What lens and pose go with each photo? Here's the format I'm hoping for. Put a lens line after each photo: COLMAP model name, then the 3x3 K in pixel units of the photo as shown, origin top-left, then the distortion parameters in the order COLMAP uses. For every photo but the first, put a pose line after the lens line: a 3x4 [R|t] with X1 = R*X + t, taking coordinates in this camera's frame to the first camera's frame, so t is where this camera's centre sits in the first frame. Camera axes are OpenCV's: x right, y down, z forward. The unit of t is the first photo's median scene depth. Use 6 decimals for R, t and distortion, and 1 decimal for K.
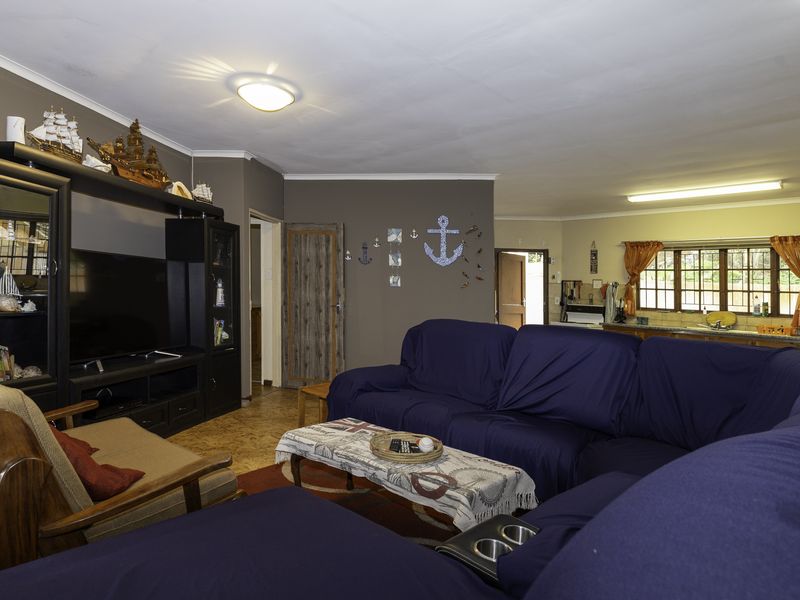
lens RADIAL K [[484.9, 0, 413.7], [0, 484.9, 297.7], [0, 0, 1]] dist [0.041318, -0.000365]
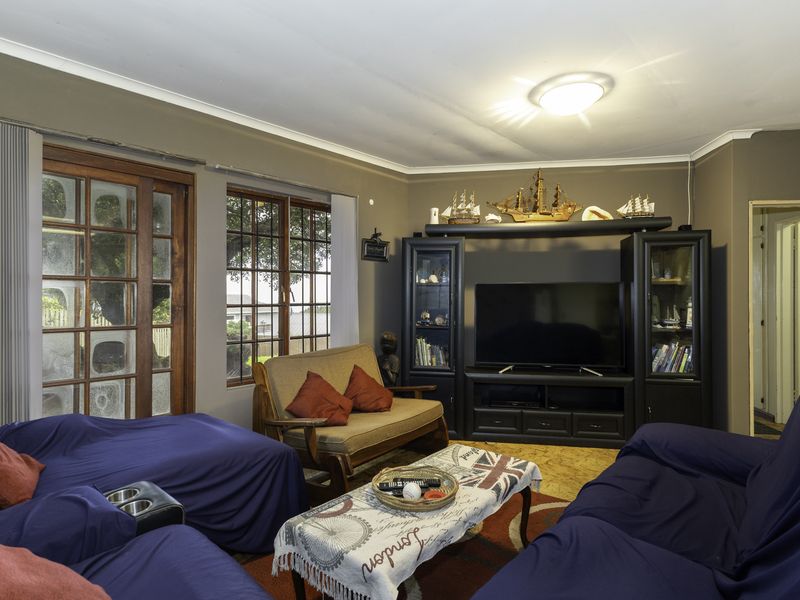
lens RADIAL K [[456.2, 0, 400.0], [0, 456.2, 300.0], [0, 0, 1]] dist [0.046125, 0.000300]
pose [[0.069716, -0.006832, -0.997543, 0.726316], [-0.000890, 0.999976, -0.006911, -0.039681], [0.997566, 0.001369, 0.069708, 0.763006]]
